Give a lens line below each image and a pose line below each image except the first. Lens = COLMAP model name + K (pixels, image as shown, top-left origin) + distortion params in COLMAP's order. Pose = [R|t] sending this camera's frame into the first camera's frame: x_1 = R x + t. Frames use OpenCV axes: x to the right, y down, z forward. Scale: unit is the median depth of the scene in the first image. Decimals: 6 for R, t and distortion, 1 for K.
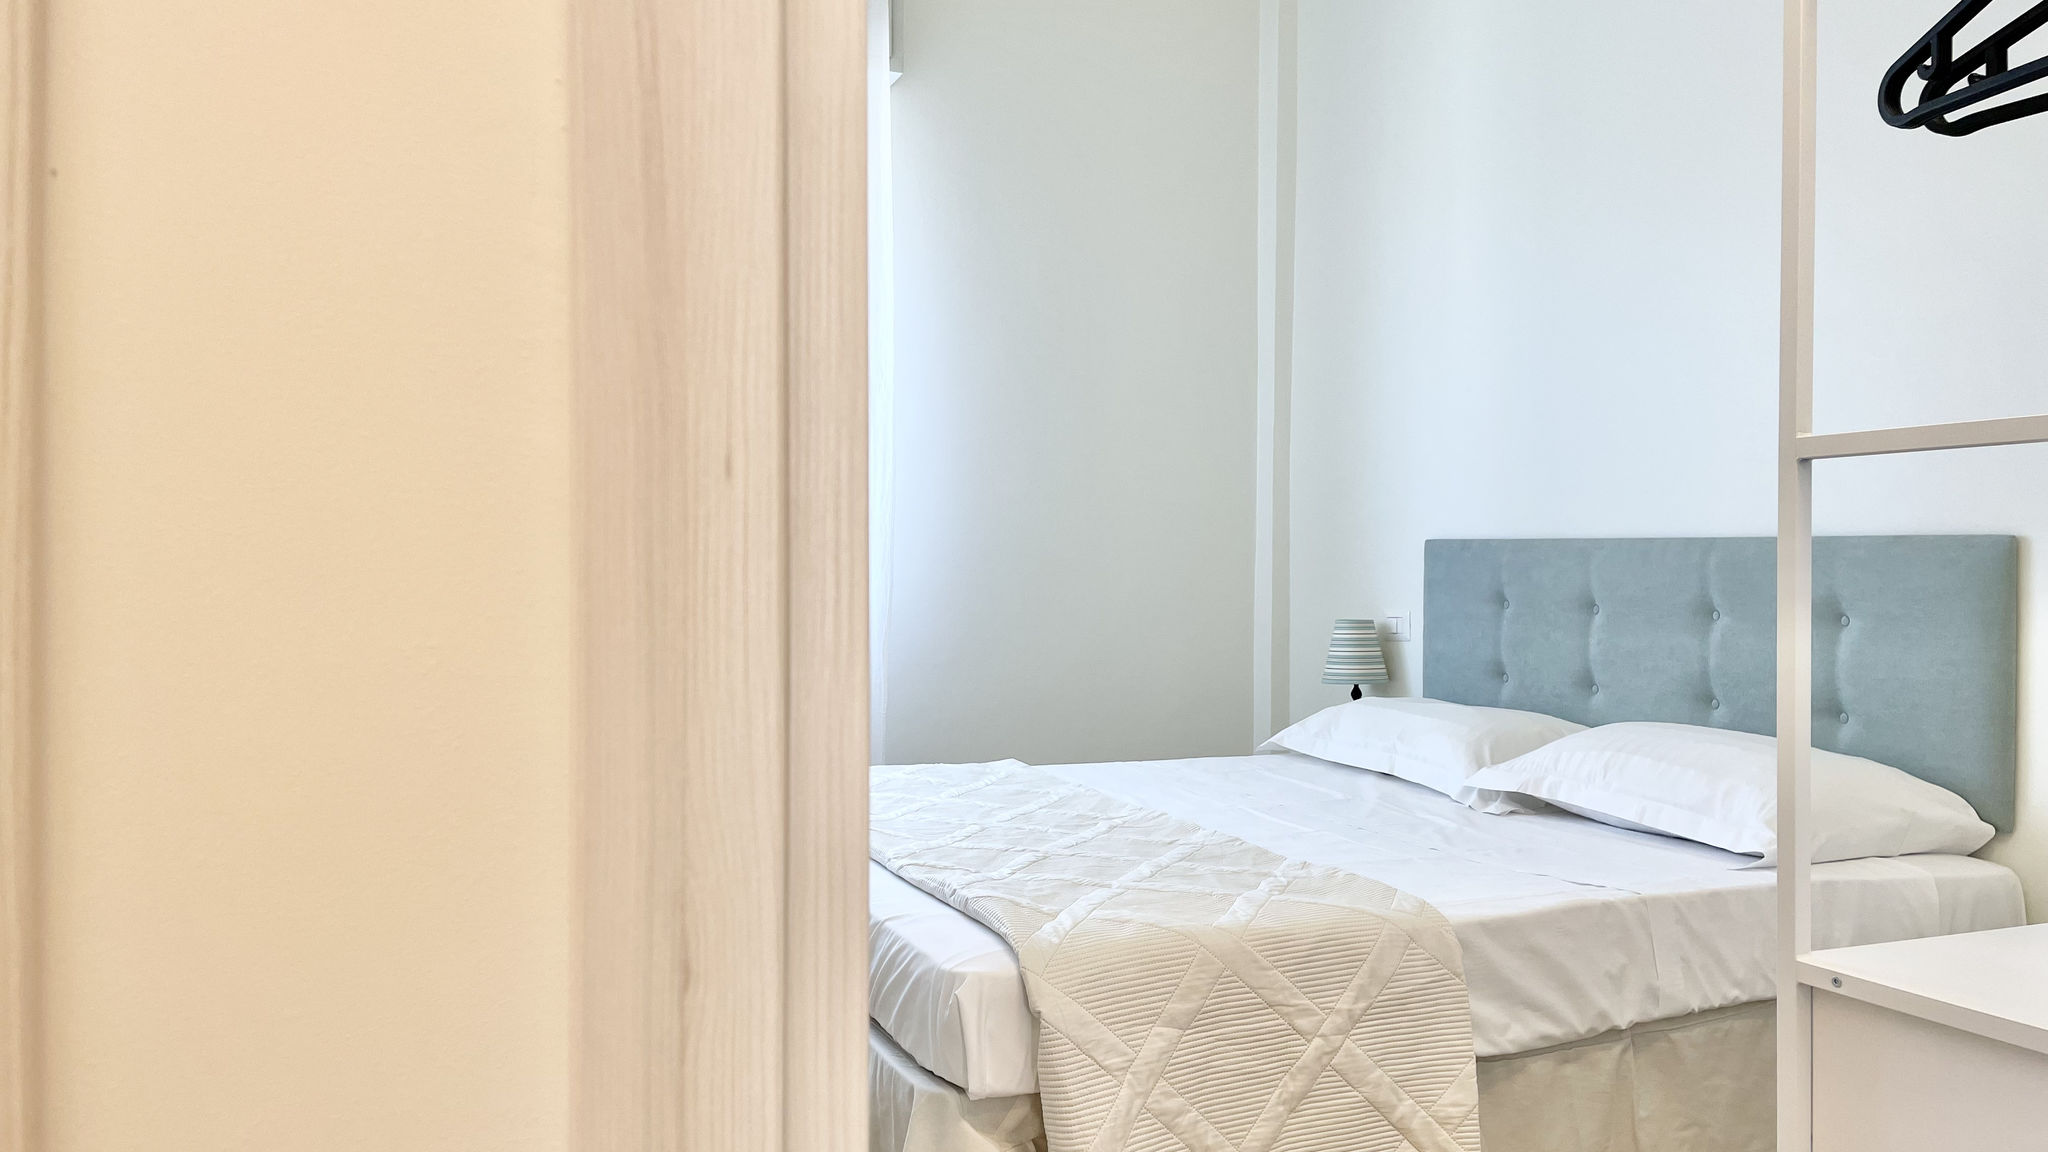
lens RADIAL K [[1544.4, 0, 1030.7], [0, 1544.4, 570.2], [0, 0, 1]] dist [0.106516, -0.130004]
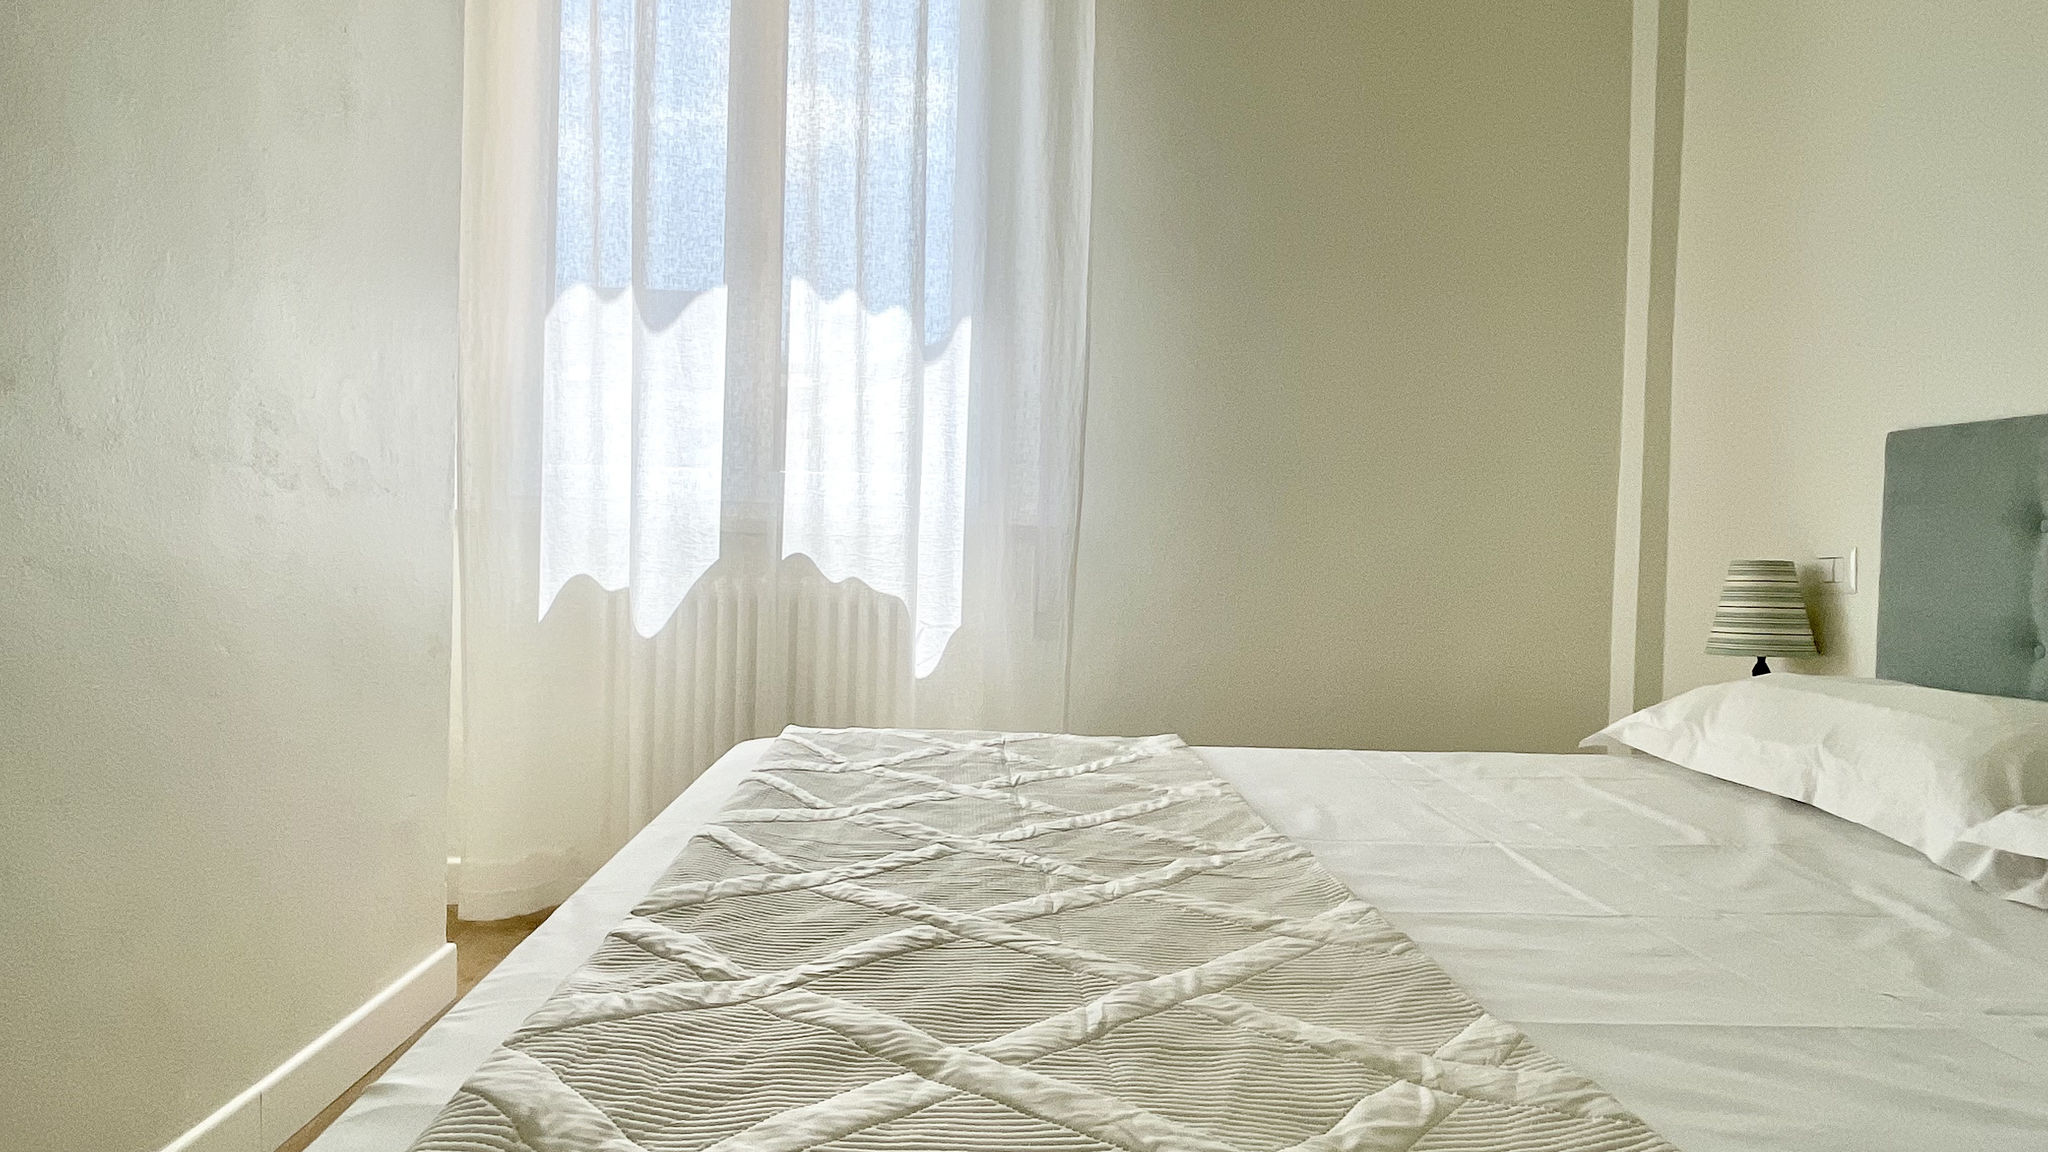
lens RADIAL K [[1291.9, 0, 1017.2], [0, 1291.9, 570.7], [0, 0, 1]] dist [-0.003335, -0.000782]
pose [[0.942031, 0.026155, -0.334506, 0.138966], [-0.025022, 0.999657, 0.007697, 0.059705], [0.334593, 0.001119, 0.942362, 0.553944]]
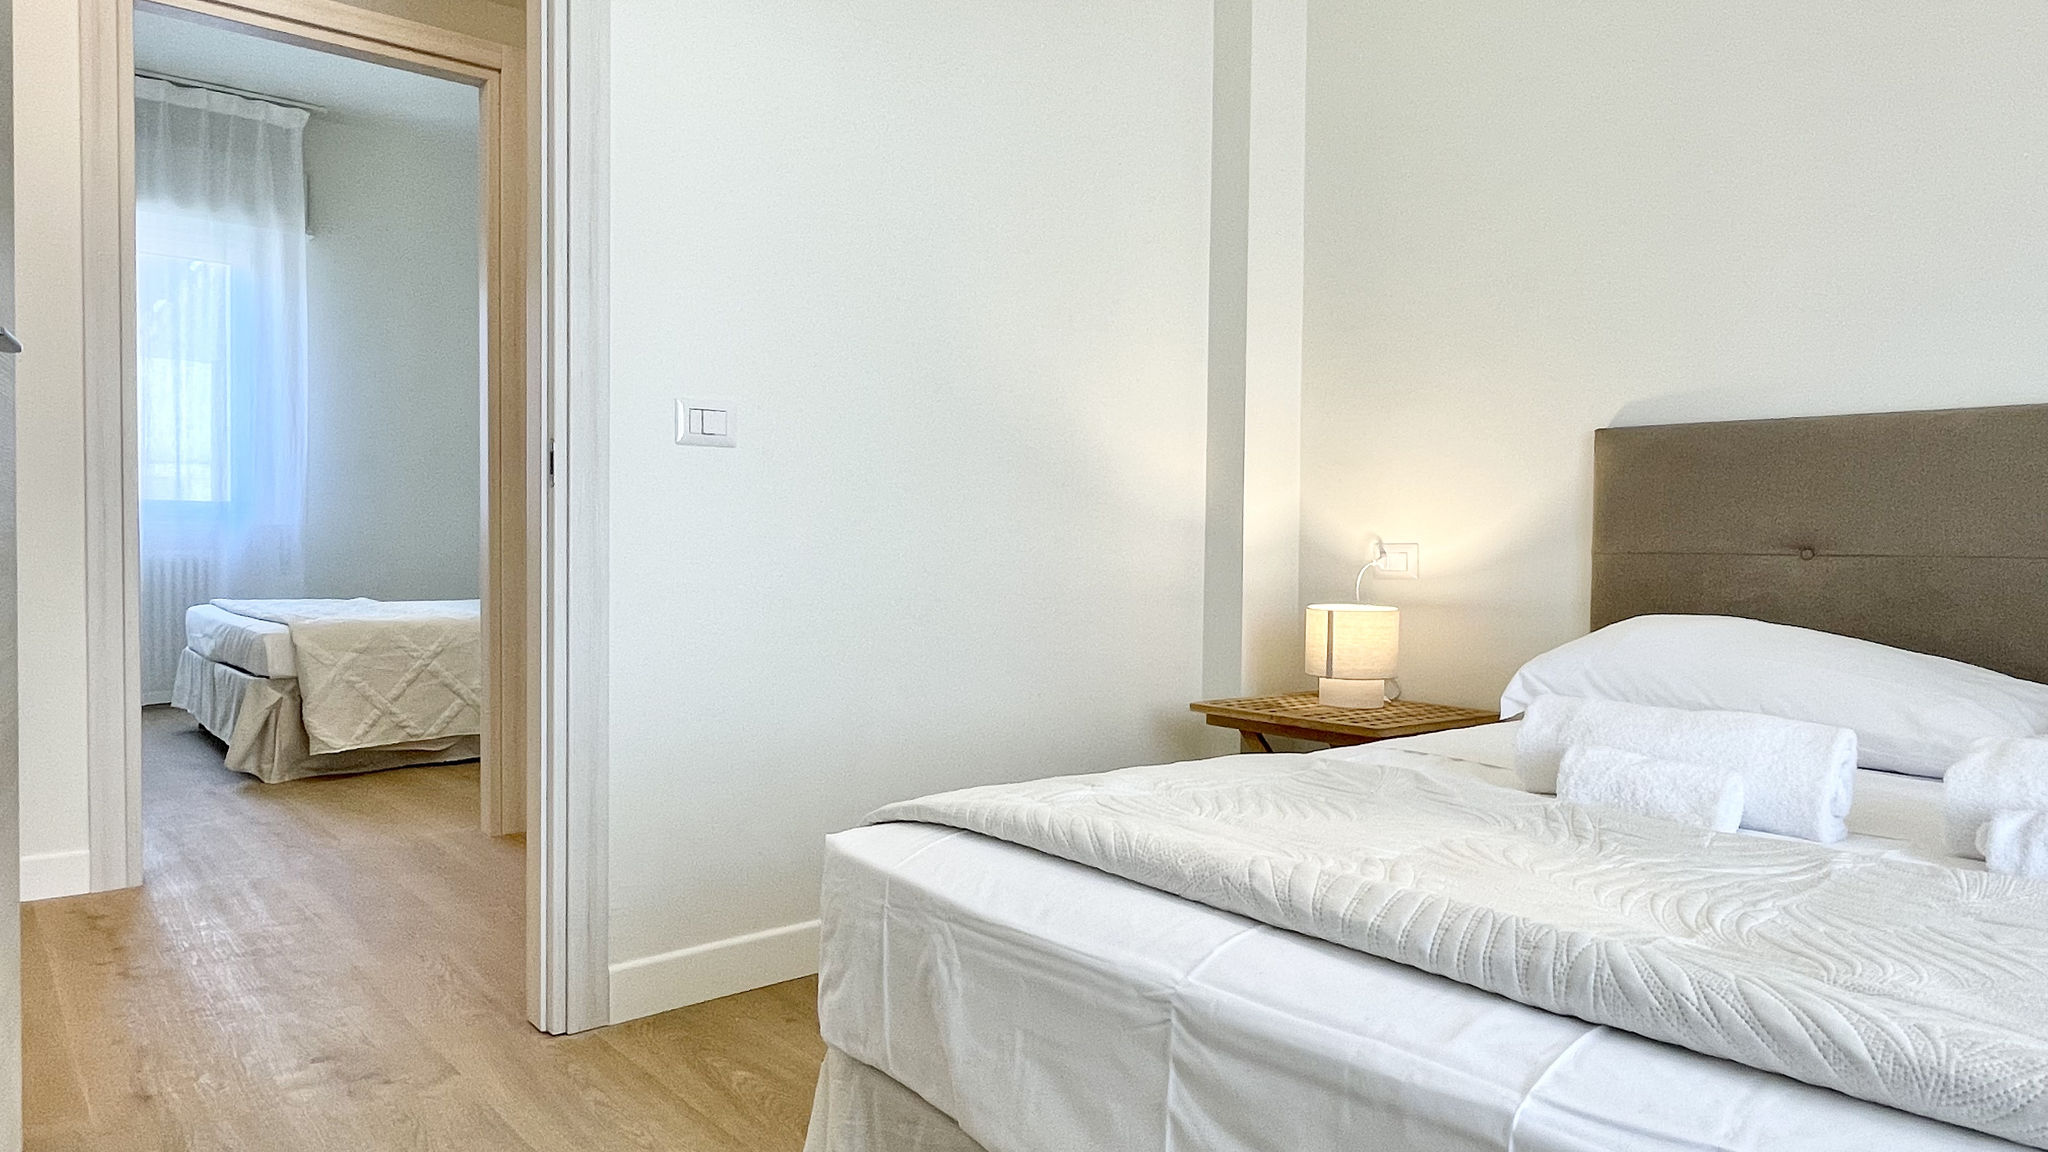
lens RADIAL K [[1266.4, 0, 1015.0], [0, 1266.4, 571.8], [0, 0, 1]] dist [0.005321, -0.000274]
pose [[0.948701, -0.001866, 0.316171, 0.345619], [-0.004968, 0.999771, 0.020808, 0.068221], [-0.316137, -0.021311, 0.948474, -1.058987]]
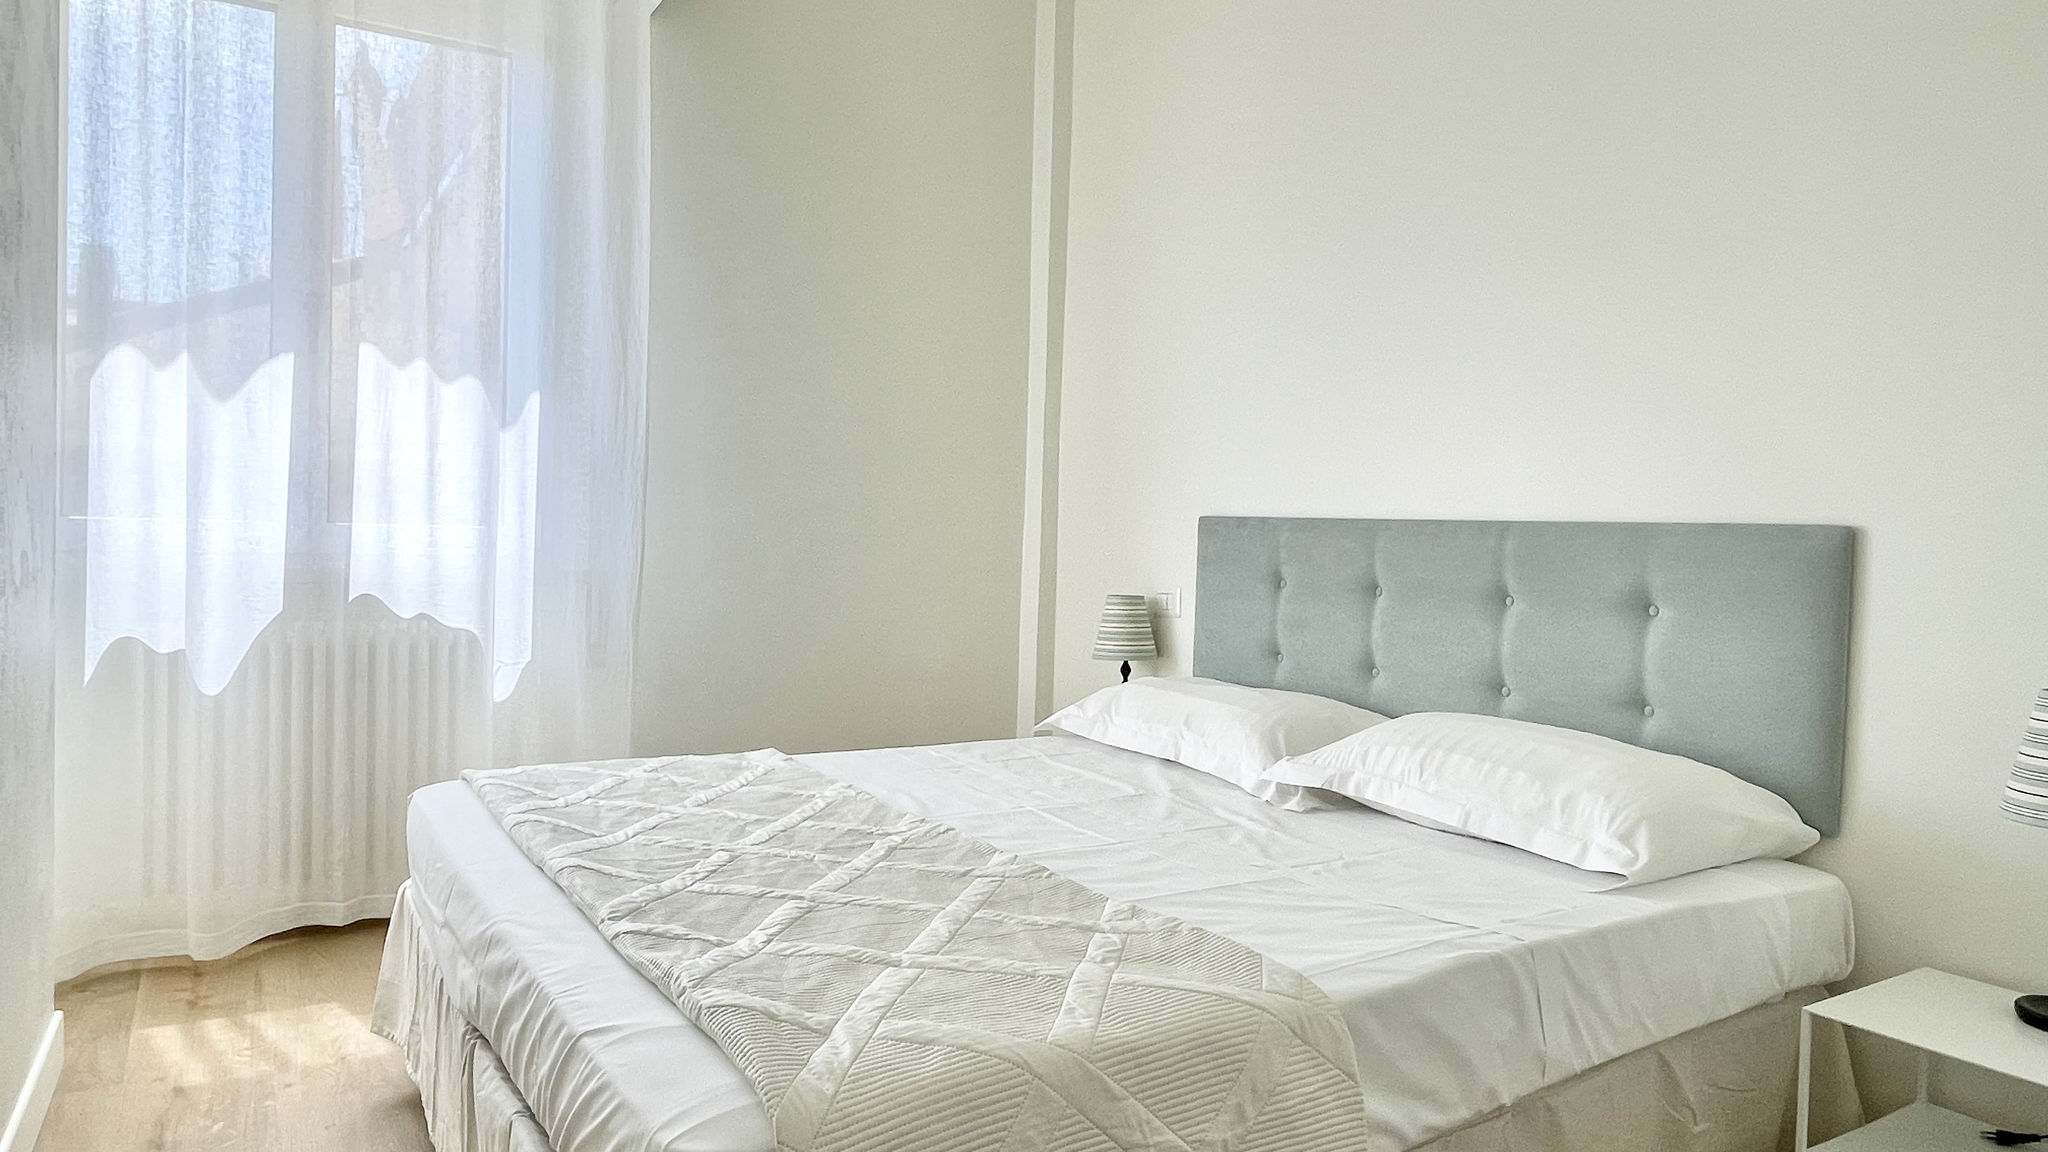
lens RADIAL K [[1289.7, 0, 1025.3], [0, 1289.7, 571.3], [0, 0, 1]] dist [-0.002343, -0.001588]
pose [[0.983889, 0.016653, 0.178004, -0.002646], [-0.021305, 0.999479, 0.024259, -0.003046], [-0.177508, -0.027660, 0.983731, 0.297346]]
